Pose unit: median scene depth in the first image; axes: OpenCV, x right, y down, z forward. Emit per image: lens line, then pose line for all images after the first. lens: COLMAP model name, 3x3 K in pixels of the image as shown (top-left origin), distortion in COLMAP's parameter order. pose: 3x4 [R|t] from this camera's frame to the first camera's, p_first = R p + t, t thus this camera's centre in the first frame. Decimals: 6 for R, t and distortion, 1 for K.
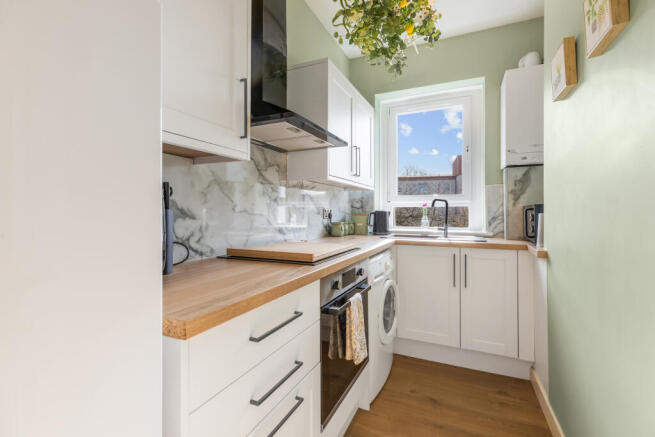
lens RADIAL K [[298.0, 0, 328.7], [0, 298.0, 209.3], [0, 0, 1]] dist [-0.018031, 0.007289]
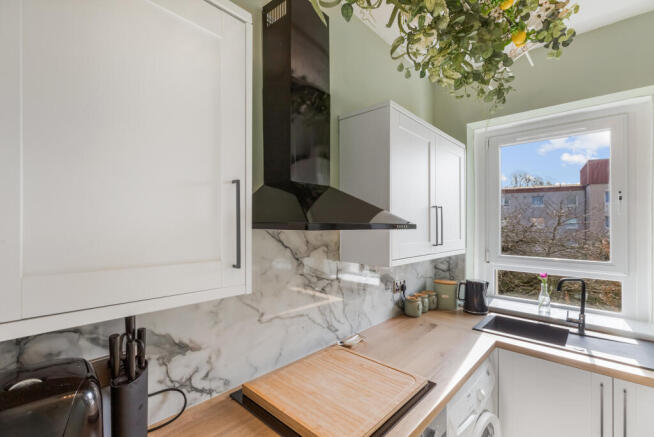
lens RADIAL K [[295.2, 0, 327.0], [0, 295.2, 218.5], [0, 0, 1]] dist [-0.004467, -0.000592]
pose [[0.951479, -0.003588, -0.307693, 0.077403], [0.002564, 0.999990, -0.003733, -0.234086], [0.307703, 0.002763, 0.951478, 0.285779]]
